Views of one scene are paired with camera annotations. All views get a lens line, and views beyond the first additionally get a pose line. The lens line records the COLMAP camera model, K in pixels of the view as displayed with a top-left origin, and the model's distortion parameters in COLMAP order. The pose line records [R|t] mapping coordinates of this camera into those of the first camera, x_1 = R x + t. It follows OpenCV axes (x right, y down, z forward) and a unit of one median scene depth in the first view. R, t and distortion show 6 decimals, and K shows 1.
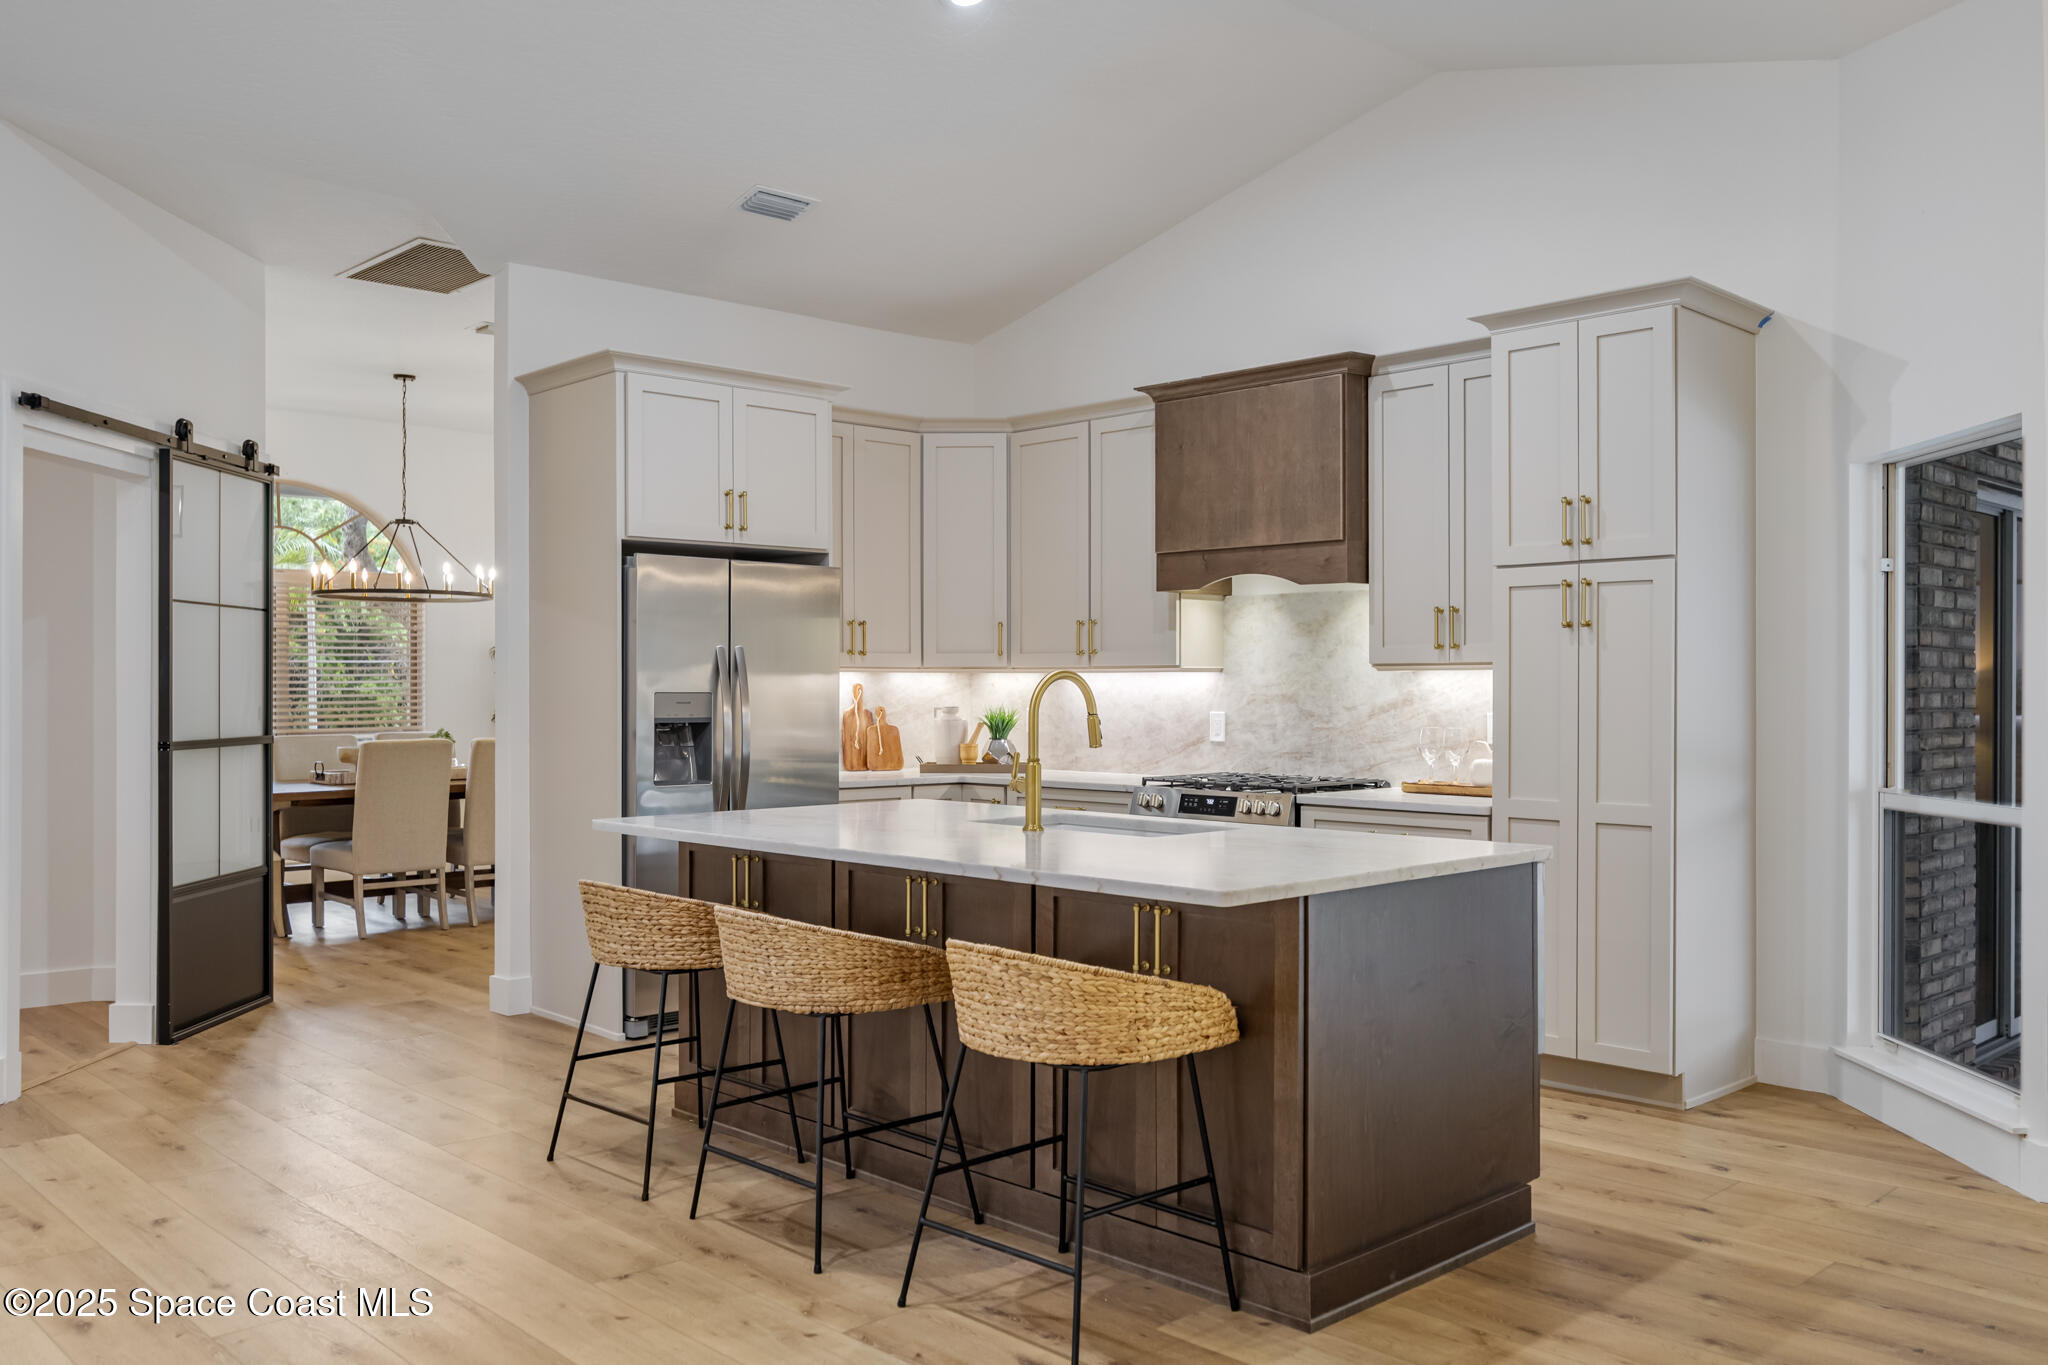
lens RADIAL K [[1646.4, 0, 1028.6], [0, 1646.4, 689.8], [0, 0, 1]] dist [-0.009446, 0.012725]
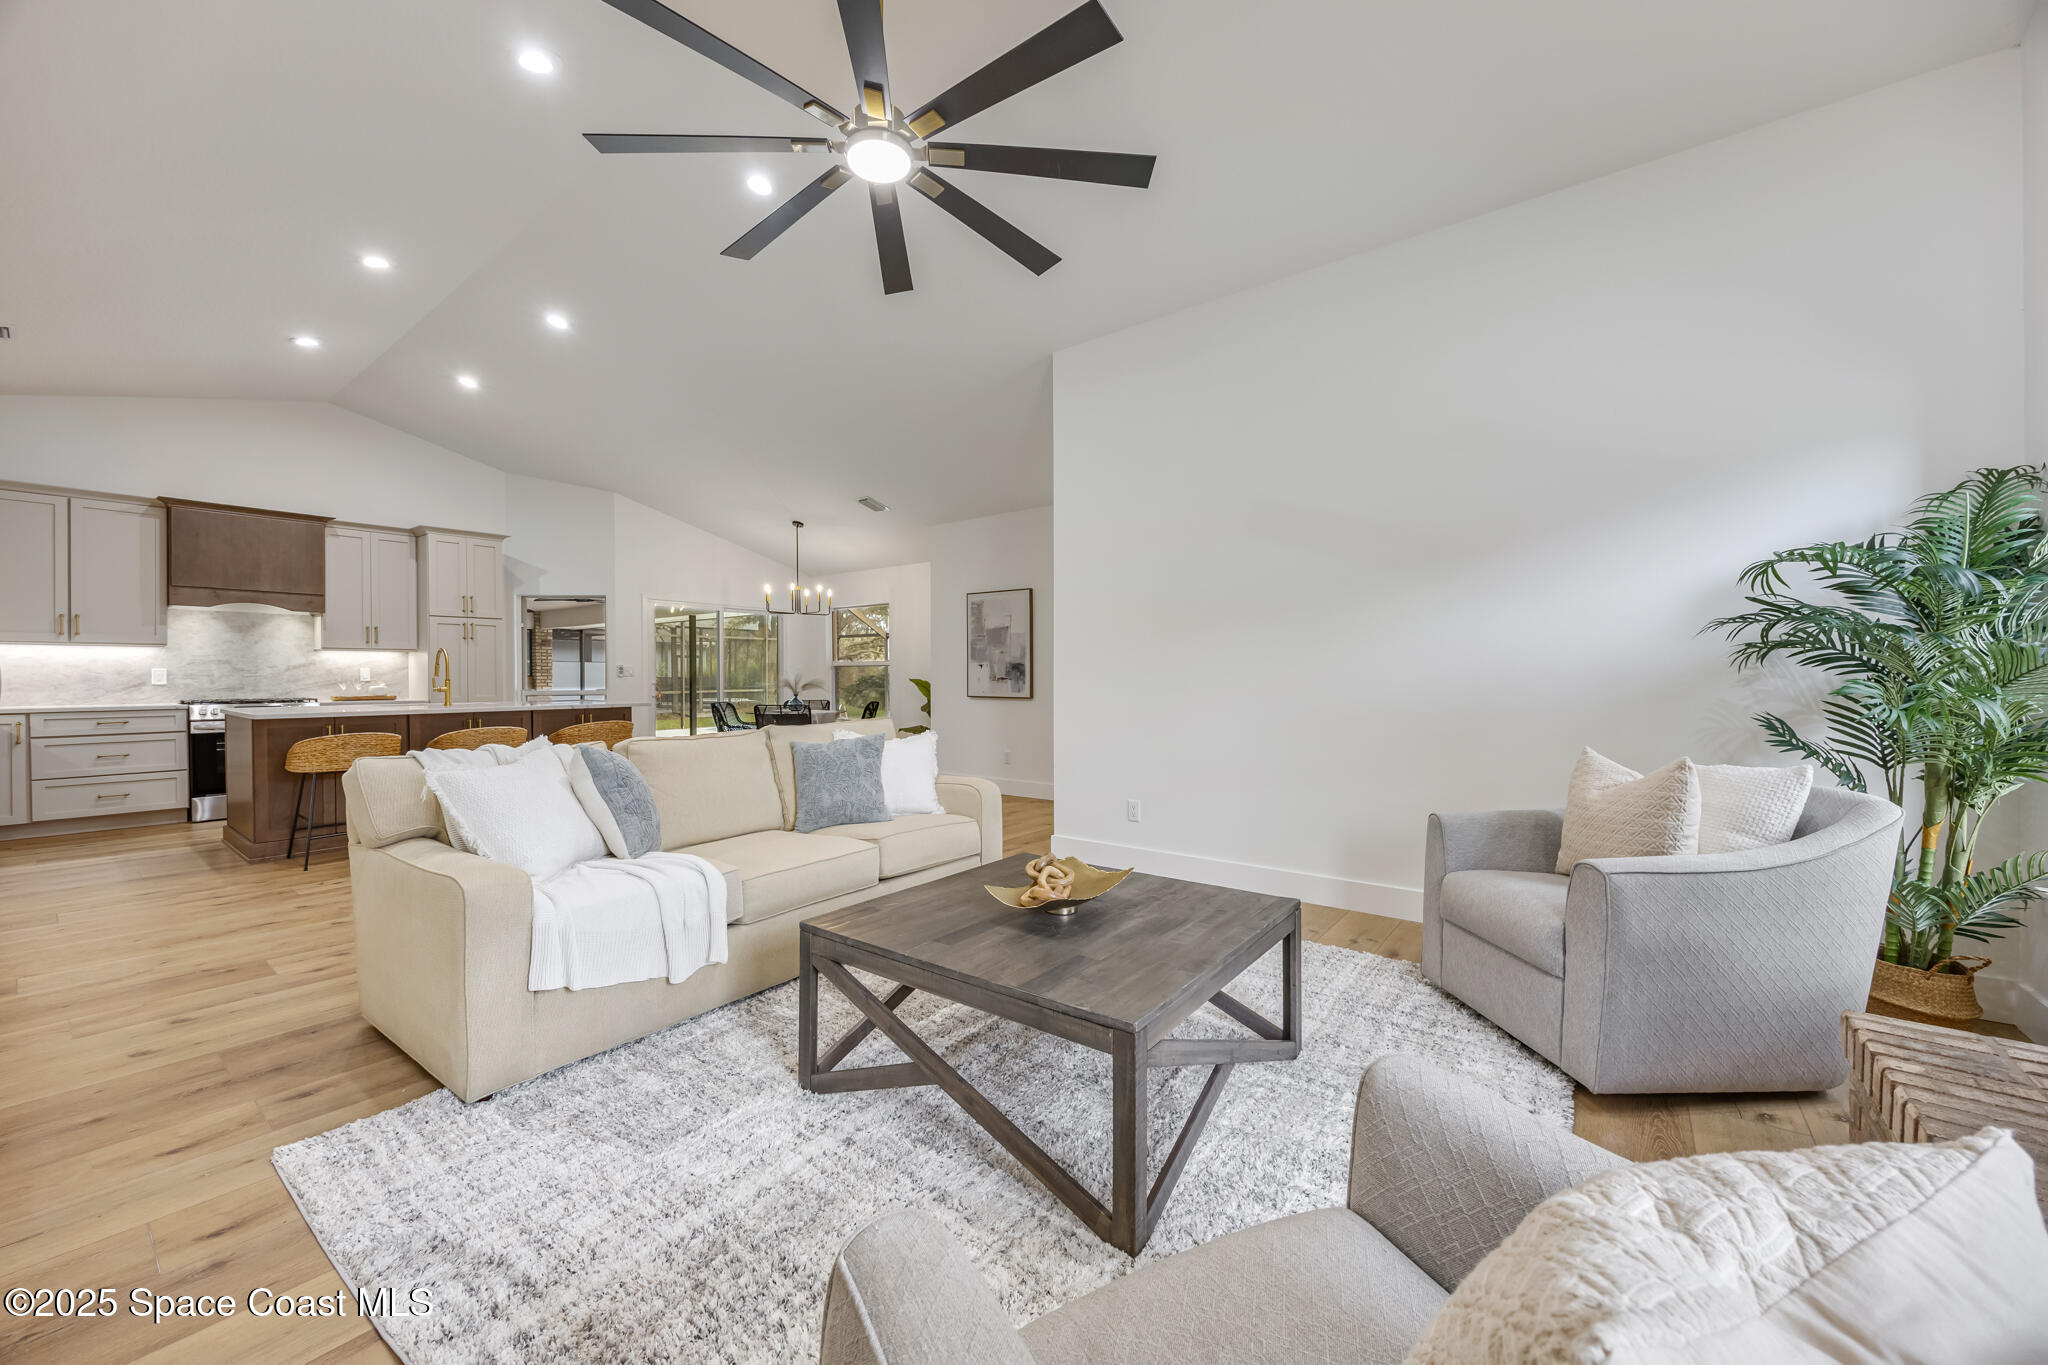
lens RADIAL K [[783.0, 0, 1027.0], [0, 783.0, 686.8], [0, 0, 1]] dist [-0.002751, -0.000456]
pose [[-0.131085, -0.012649, 0.991290, -1.219397], [0.004146, 0.999903, 0.013307, 0.035502], [-0.991362, 0.005854, -0.131020, 0.160583]]
